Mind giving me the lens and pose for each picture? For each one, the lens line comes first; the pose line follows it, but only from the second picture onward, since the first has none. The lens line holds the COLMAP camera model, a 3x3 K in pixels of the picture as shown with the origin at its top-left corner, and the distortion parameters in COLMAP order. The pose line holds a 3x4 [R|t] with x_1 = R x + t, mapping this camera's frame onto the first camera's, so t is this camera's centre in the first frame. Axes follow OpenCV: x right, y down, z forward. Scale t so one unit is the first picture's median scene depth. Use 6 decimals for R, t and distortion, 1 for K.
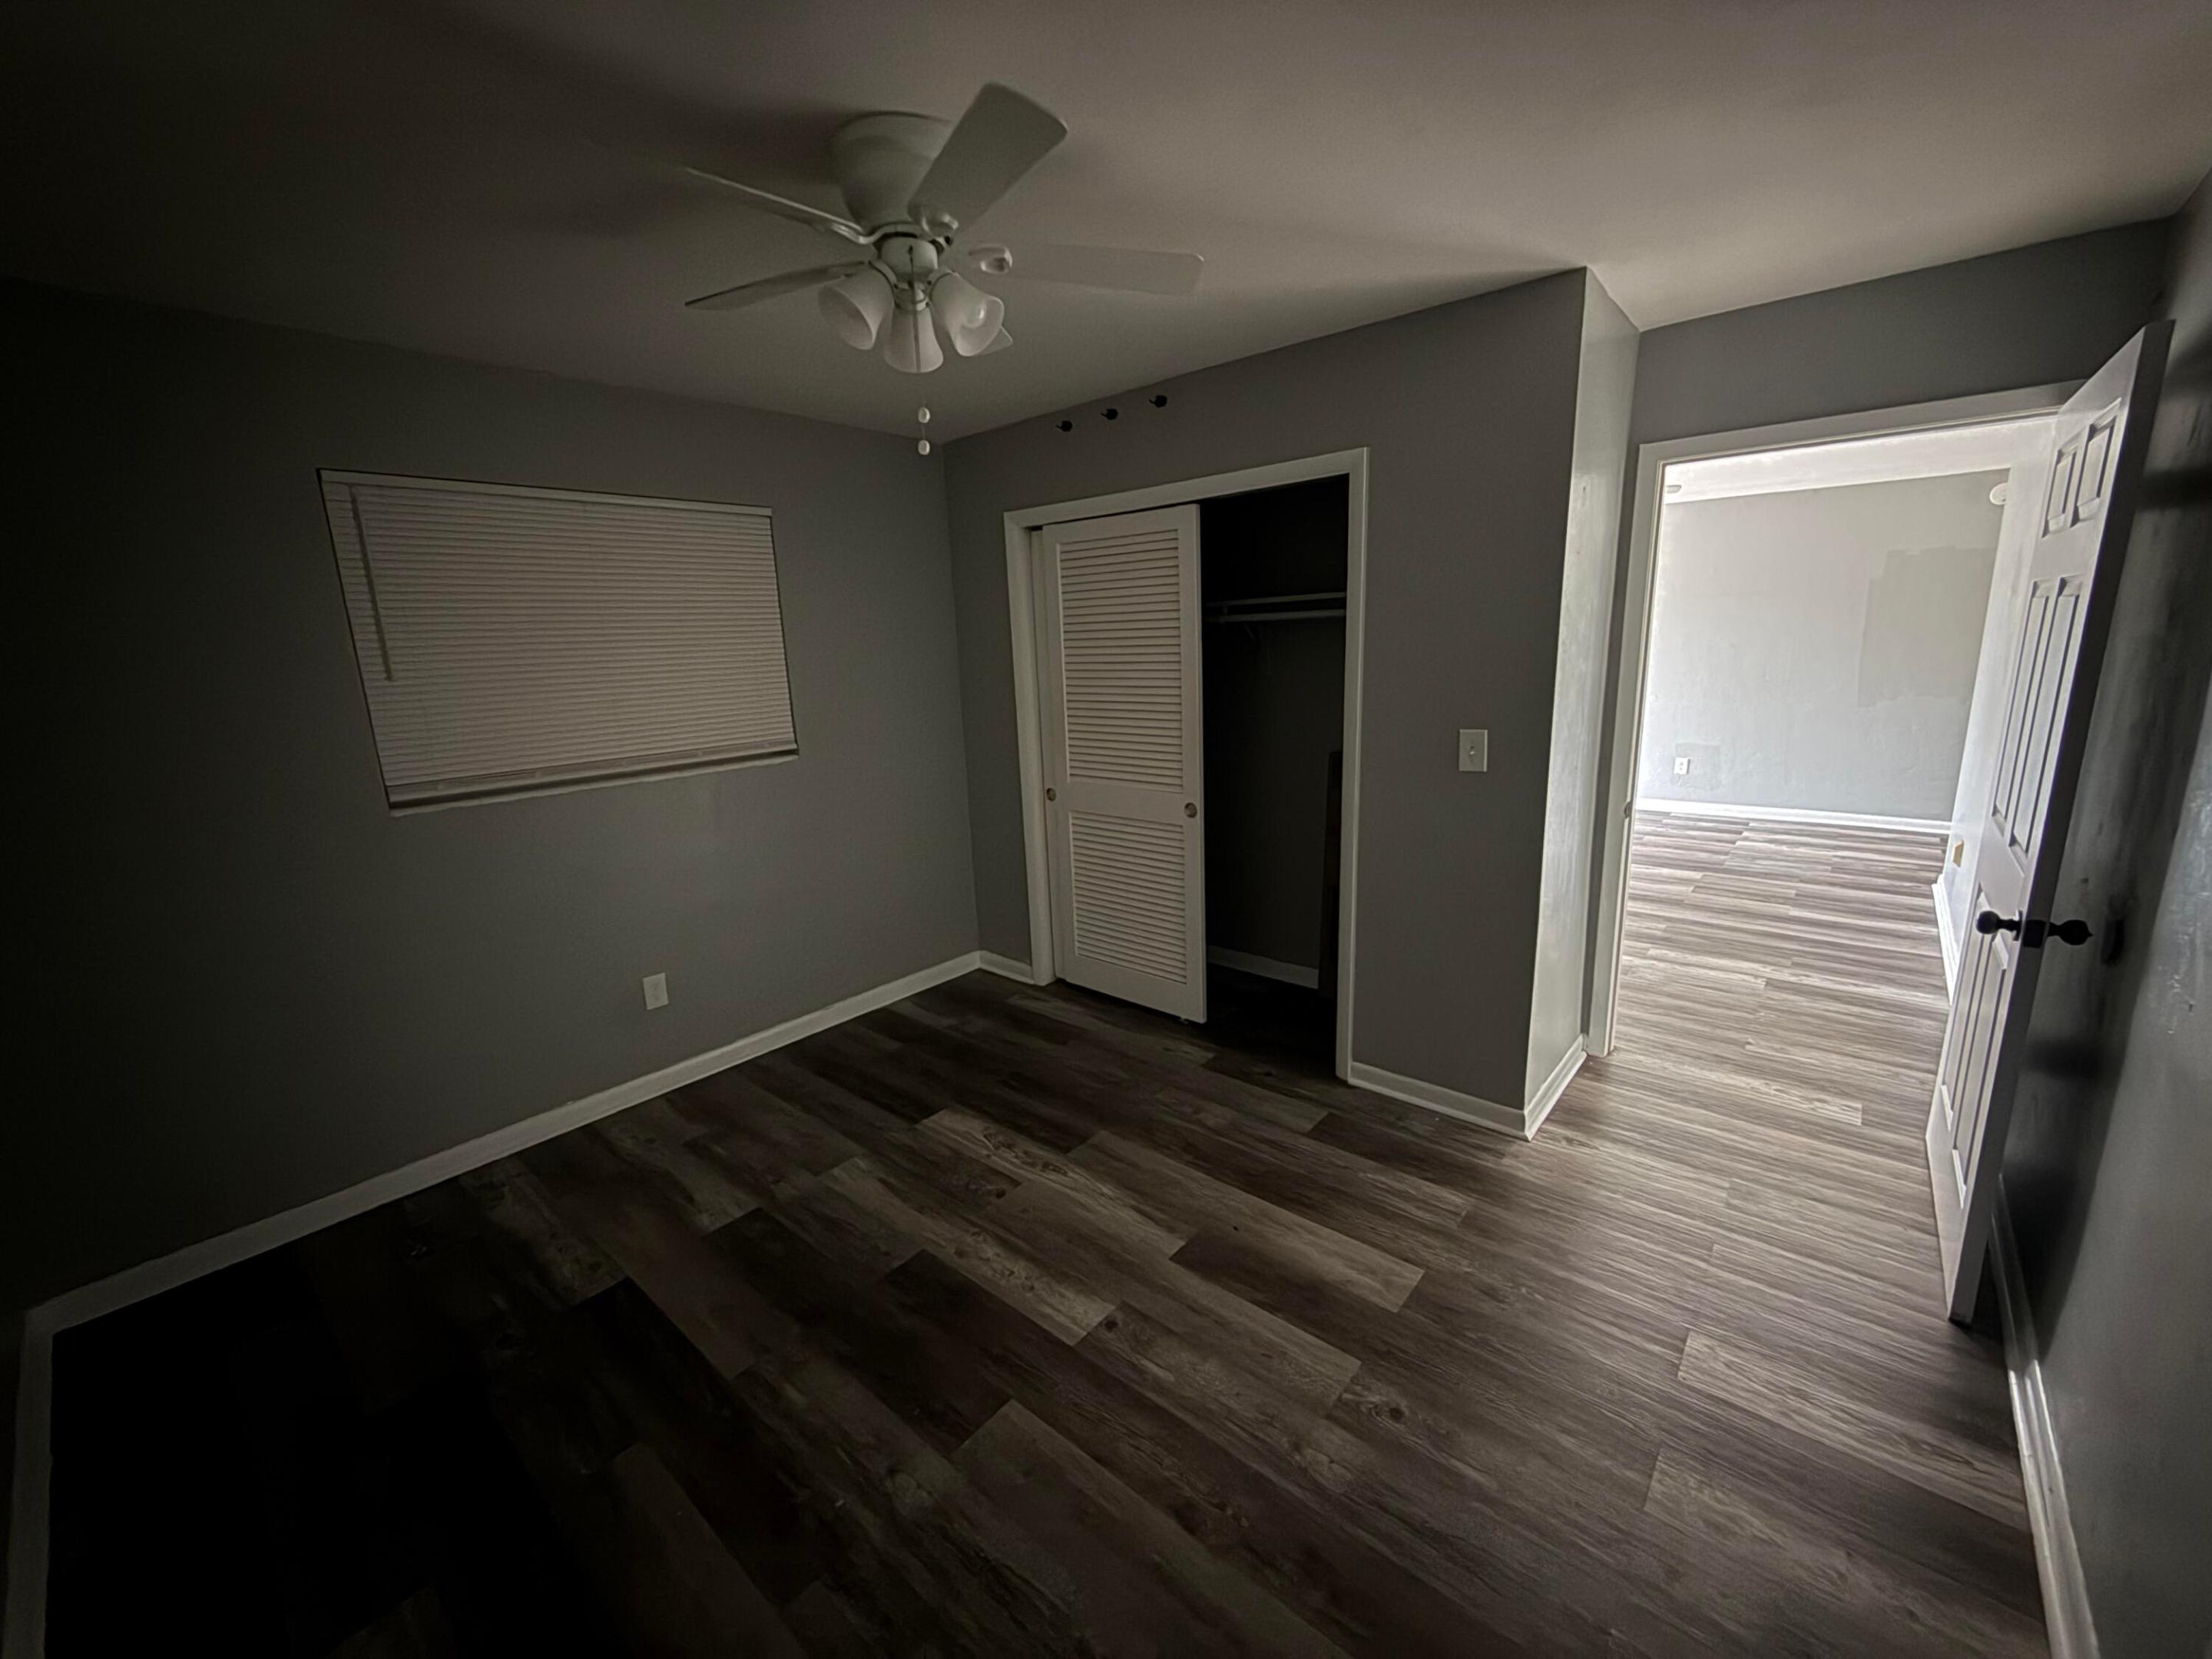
lens RADIAL K [[886.3, 0, 1106.0], [0, 886.3, 829.5], [0, 0, 1]] dist [0.001199, -0.000217]
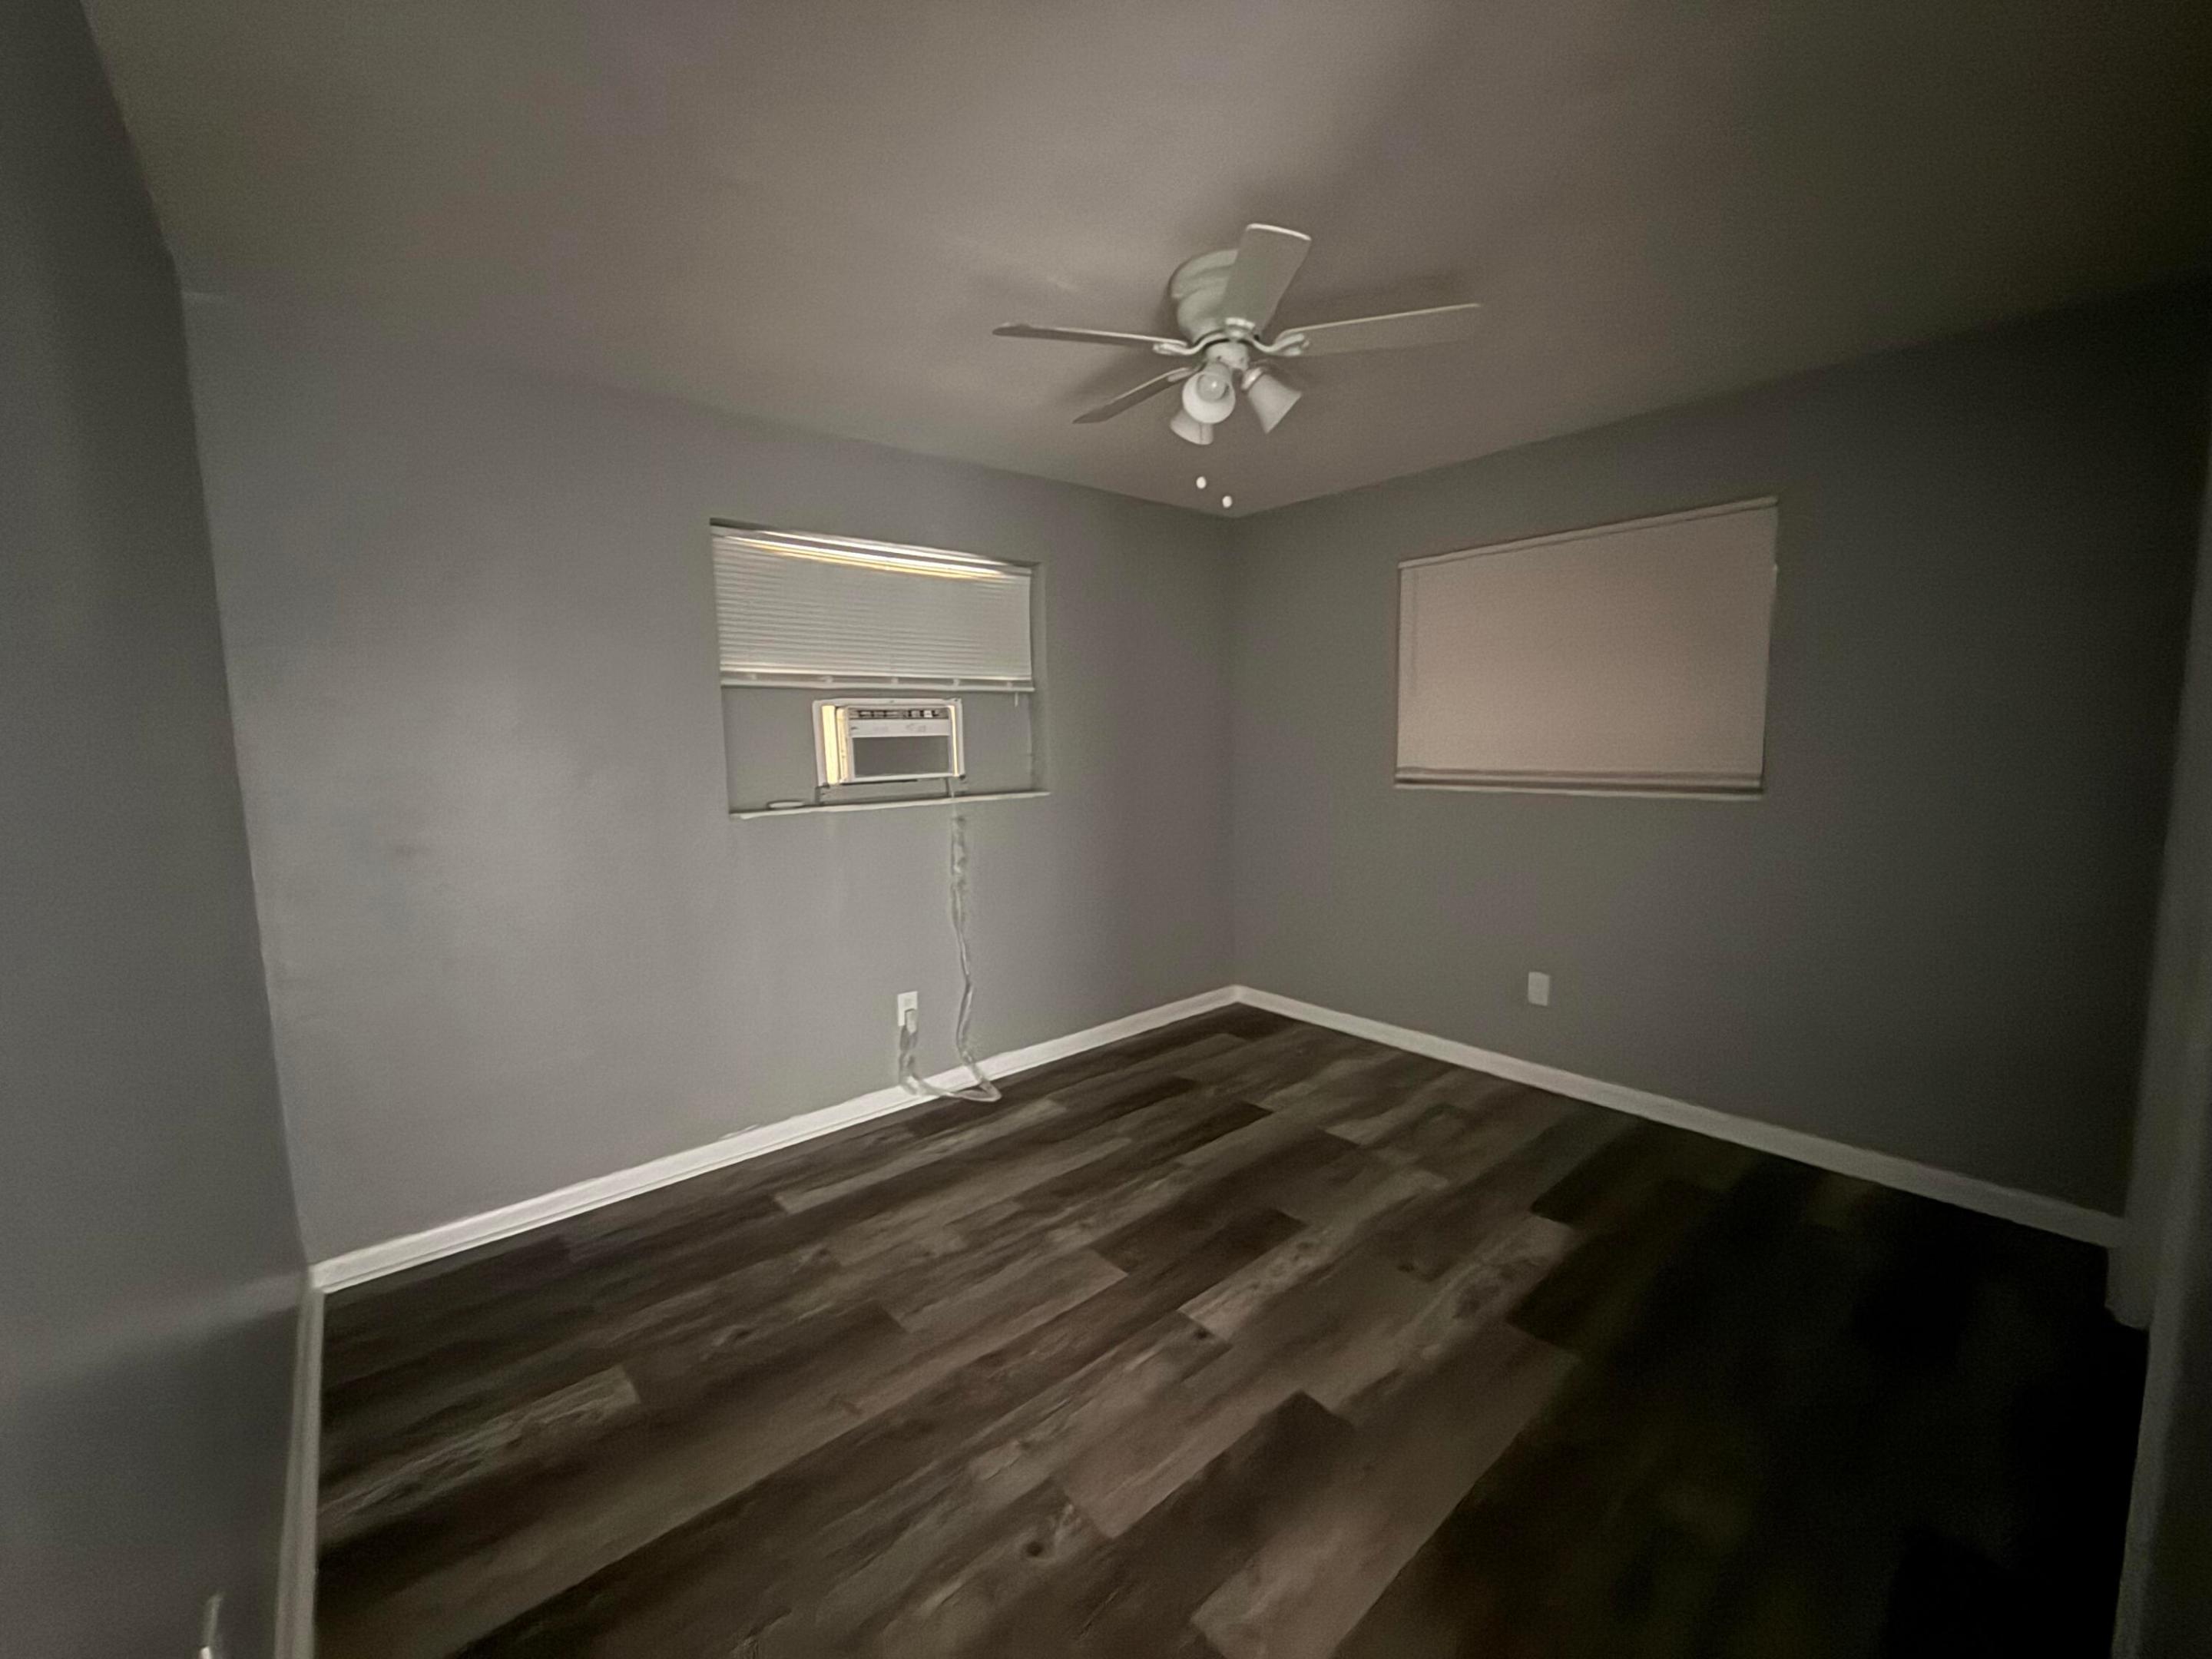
lens RADIAL K [[881.9, 0, 1103.6], [0, 881.9, 829.4], [0, 0, 1]] dist [0.001308, -0.000252]
pose [[-0.151482, 0.145608, -0.977677, 0.623081], [-0.183313, 0.967795, 0.172539, -0.097157], [0.971313, 0.205358, -0.119912, 0.614155]]
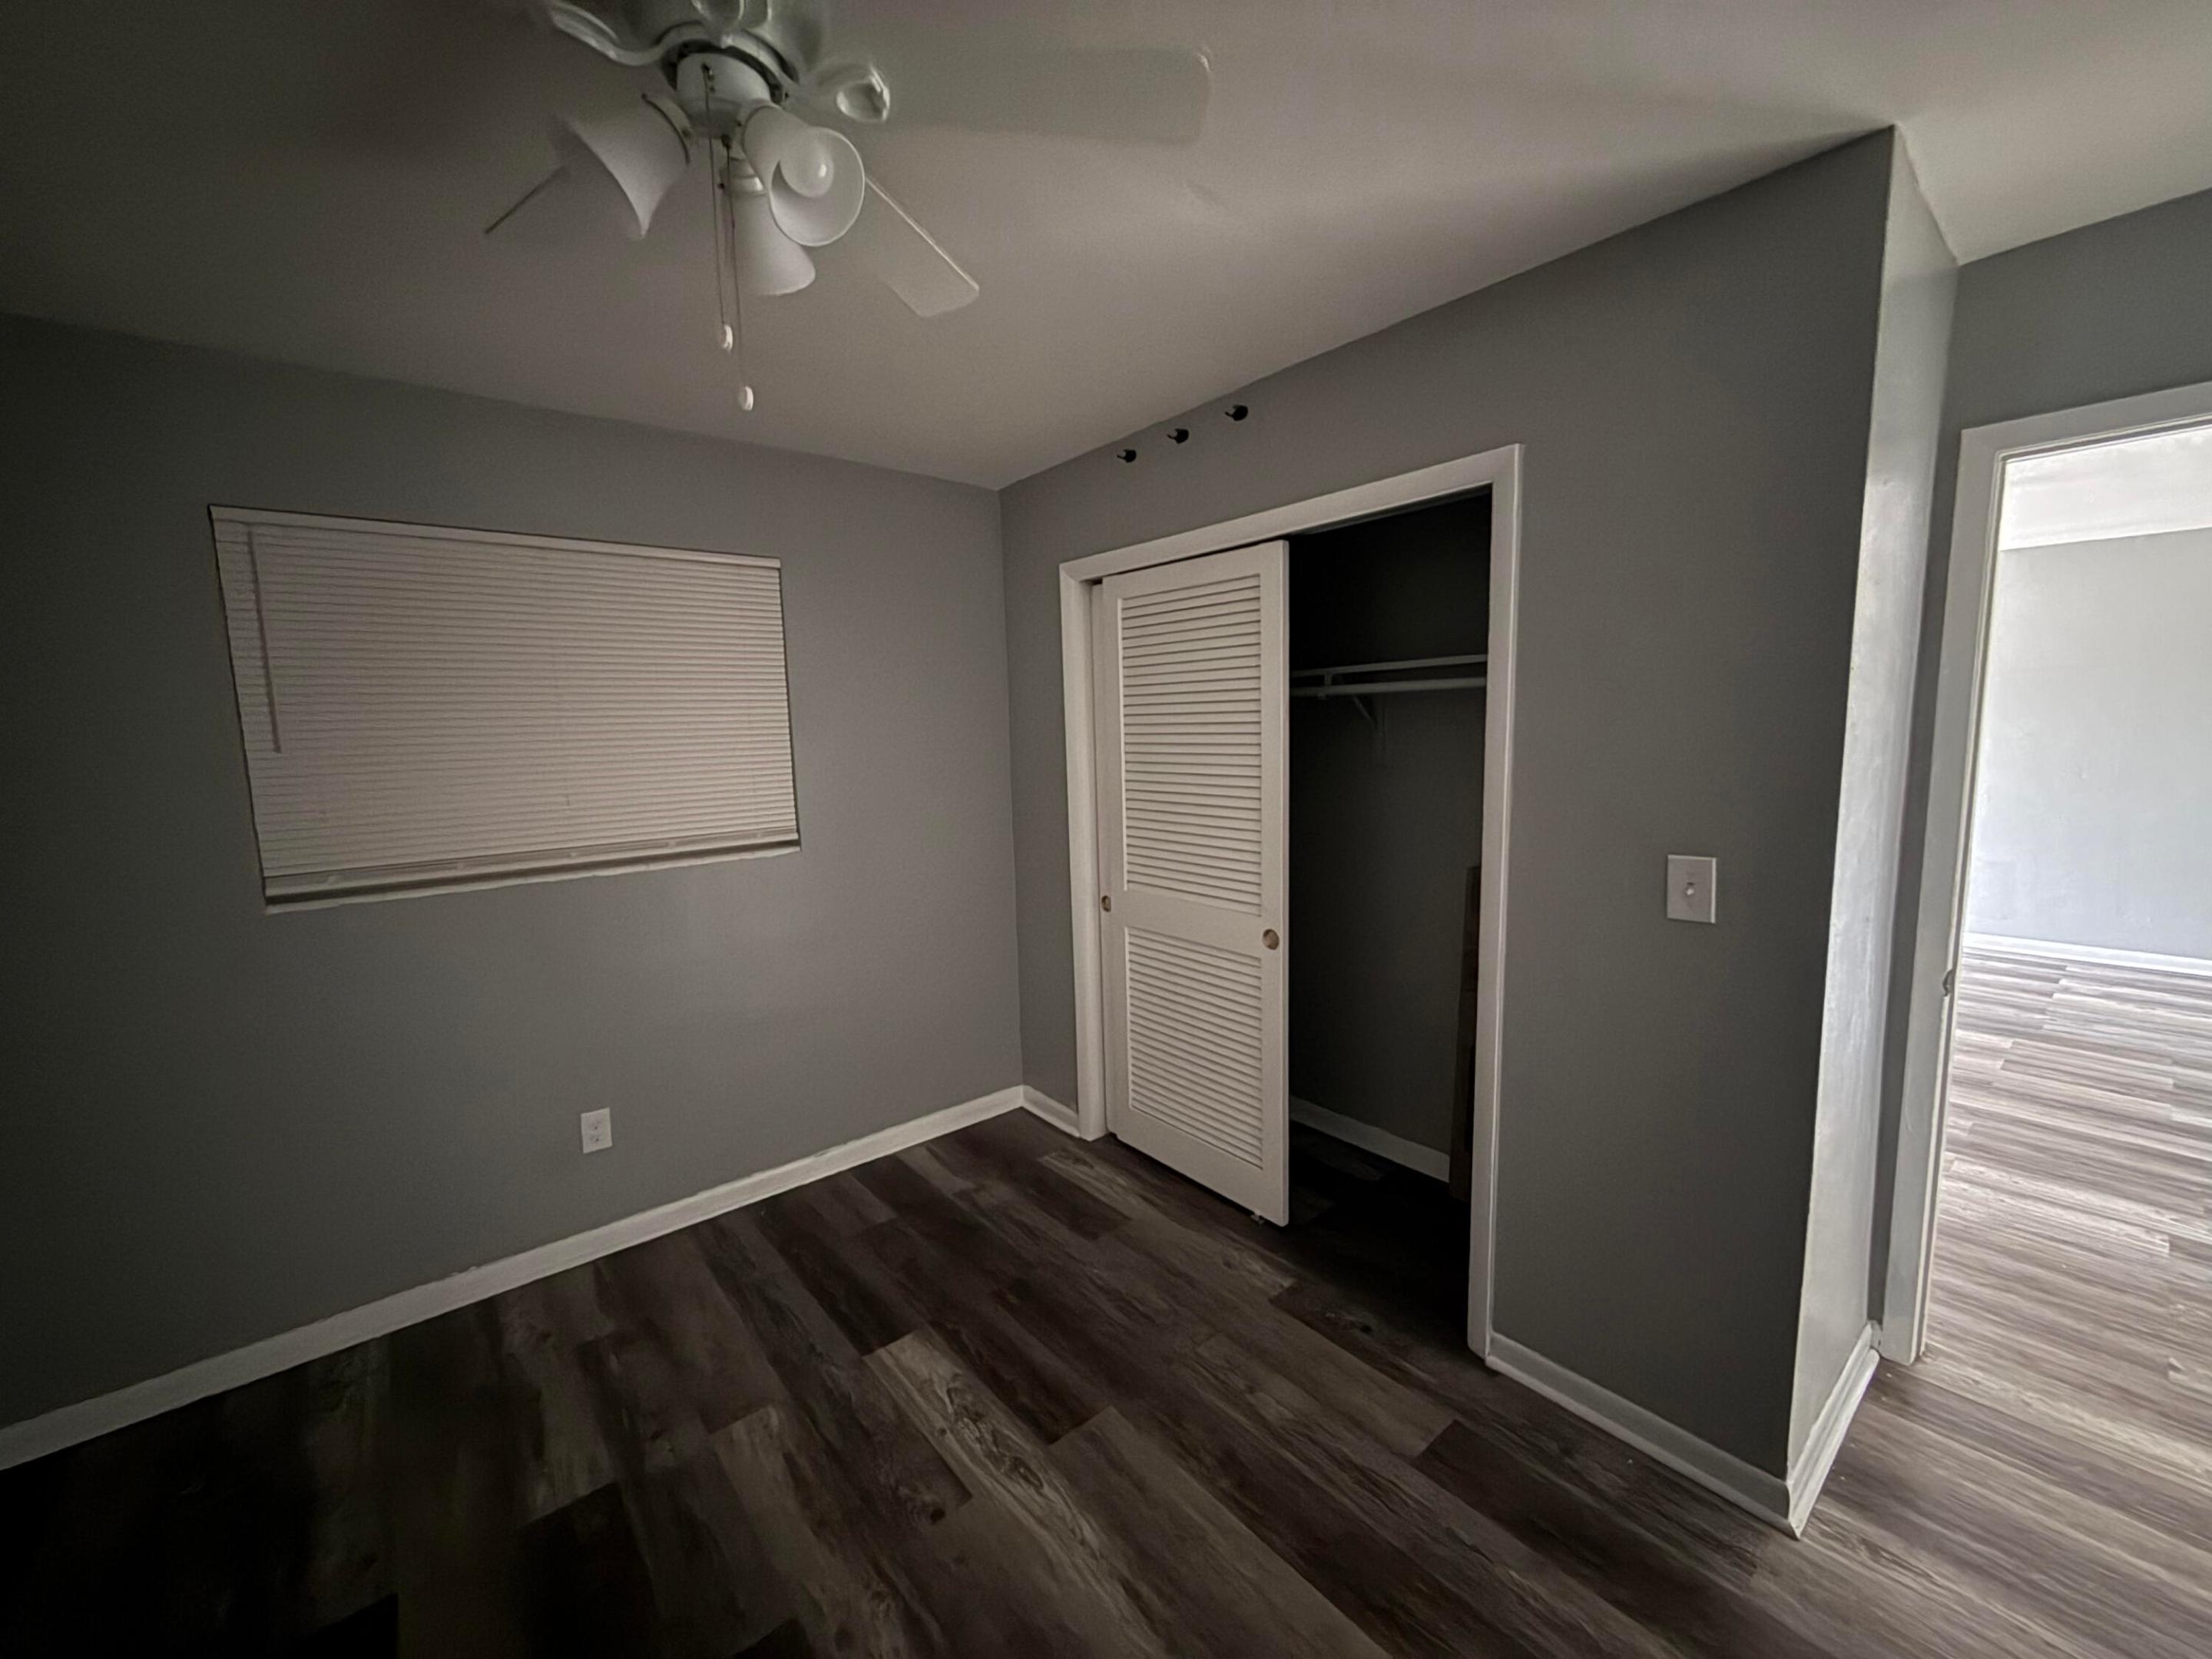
lens RADIAL K [[881.9, 0, 1103.6], [0, 881.9, 829.4], [0, 0, 1]] dist [0.001308, -0.000252]
pose [[0.985653, 0.032041, -0.165715, 0.087151], [-0.046250, 0.995508, -0.082608, -0.052428], [0.162324, 0.089087, 0.982708, 0.263543]]
